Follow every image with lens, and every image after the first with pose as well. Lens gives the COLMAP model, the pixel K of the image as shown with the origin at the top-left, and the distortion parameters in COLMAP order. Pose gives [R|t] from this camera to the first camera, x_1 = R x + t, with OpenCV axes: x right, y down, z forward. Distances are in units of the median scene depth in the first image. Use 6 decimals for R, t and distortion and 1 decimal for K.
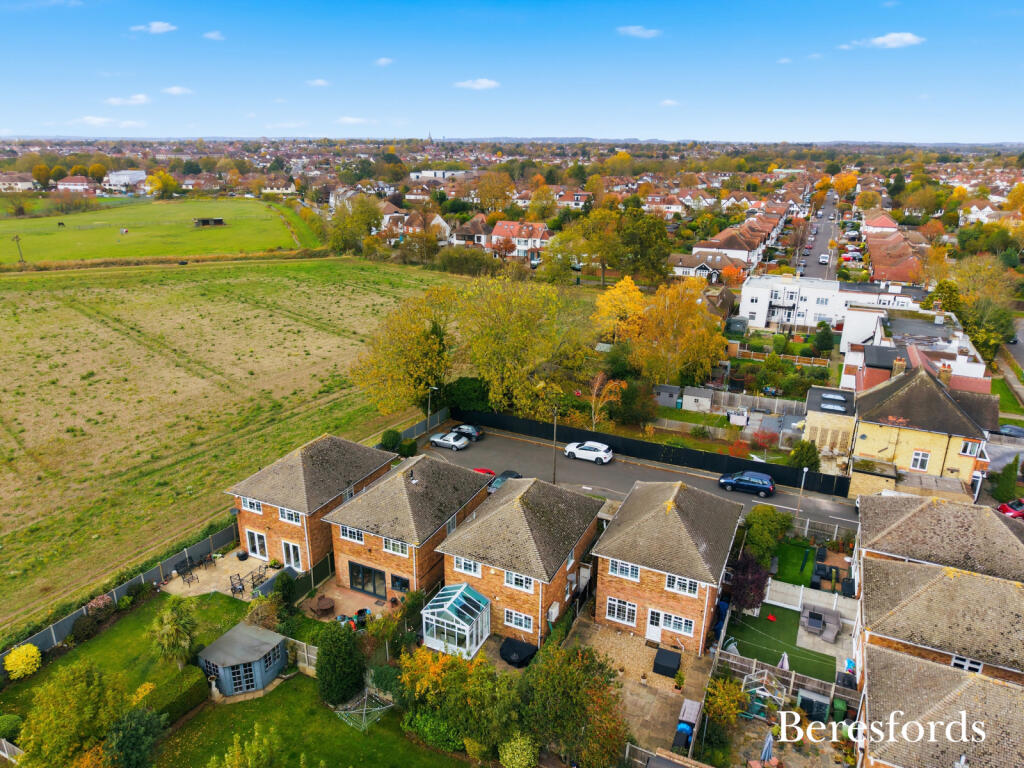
lens RADIAL K [[686.1, 0, 508.6], [0, 686.1, 385.2], [0, 0, 1]] dist [0.035843, -0.044136]
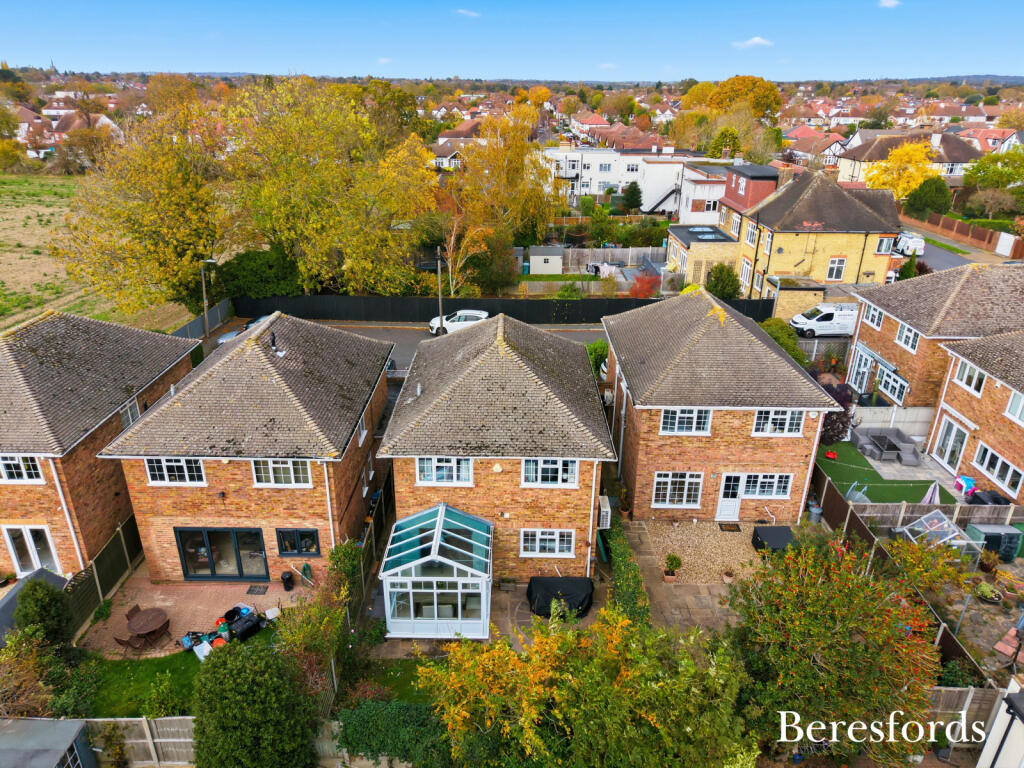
lens RADIAL K [[686.1, 0, 508.6], [0, 686.1, 385.2], [0, 0, 1]] dist [0.035843, -0.044136]
pose [[0.905108, -0.166813, 0.391093, -0.194361], [0.137557, 0.985240, 0.101886, 0.137757], [-0.402316, -0.038420, 0.914694, 0.455689]]
